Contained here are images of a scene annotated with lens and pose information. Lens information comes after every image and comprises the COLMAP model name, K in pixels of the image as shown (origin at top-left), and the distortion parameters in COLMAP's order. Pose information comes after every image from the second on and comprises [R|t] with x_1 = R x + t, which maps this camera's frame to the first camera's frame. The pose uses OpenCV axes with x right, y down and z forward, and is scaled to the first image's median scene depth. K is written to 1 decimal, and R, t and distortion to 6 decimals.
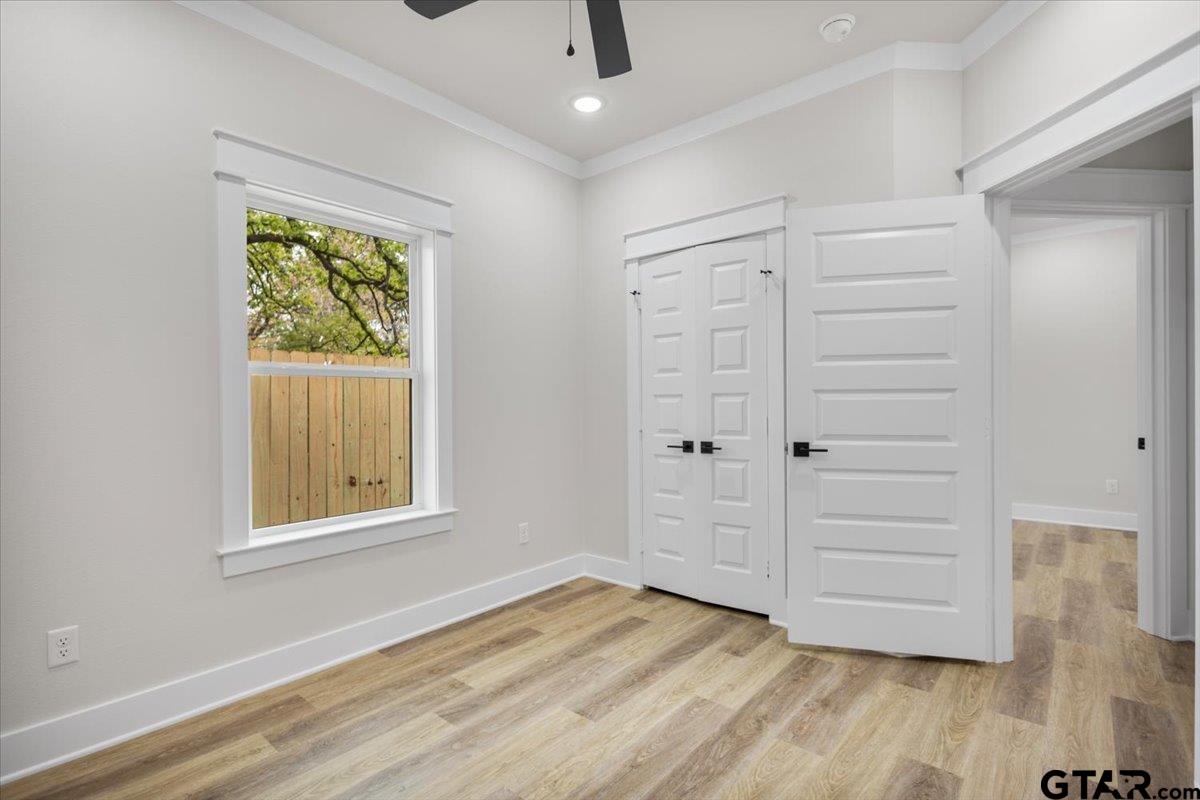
lens RADIAL K [[557.9, 0, 600.5], [0, 557.9, 402.4], [0, 0, 1]] dist [0.010444, -0.002076]
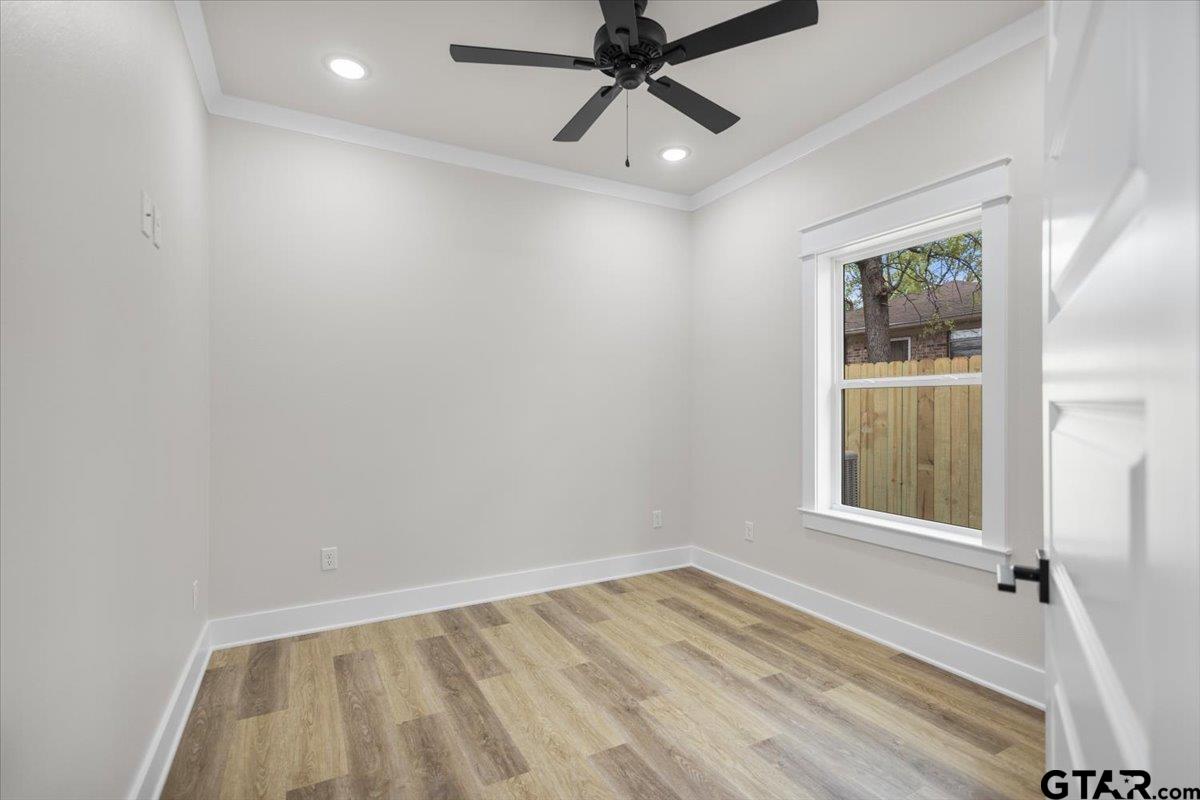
lens RADIAL K [[550.9, 0, 600.7], [0, 550.9, 401.5], [0, 0, 1]] dist [0.003272, -0.000105]
pose [[-0.351342, 0.005722, -0.936230, 0.874952], [0.006724, 0.999971, 0.003588, -0.030262], [0.936223, -0.005035, -0.351371, 0.988065]]
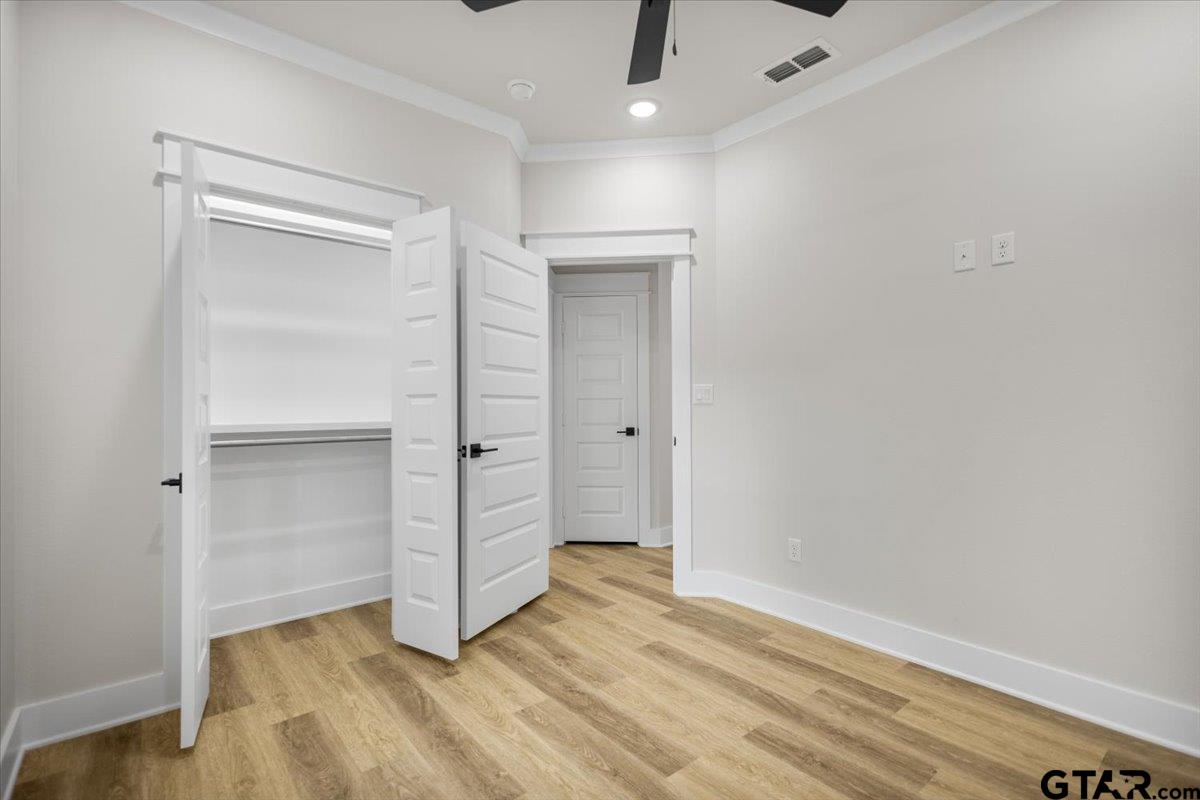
lens RADIAL K [[550.9, 0, 600.7], [0, 550.9, 401.5], [0, 0, 1]] dist [0.003272, -0.000105]
pose [[0.164554, 0.020115, 0.986163, -0.716103], [-0.002309, 0.999797, -0.020007, 0.013663], [-0.986365, 0.001016, 0.164567, 0.681370]]
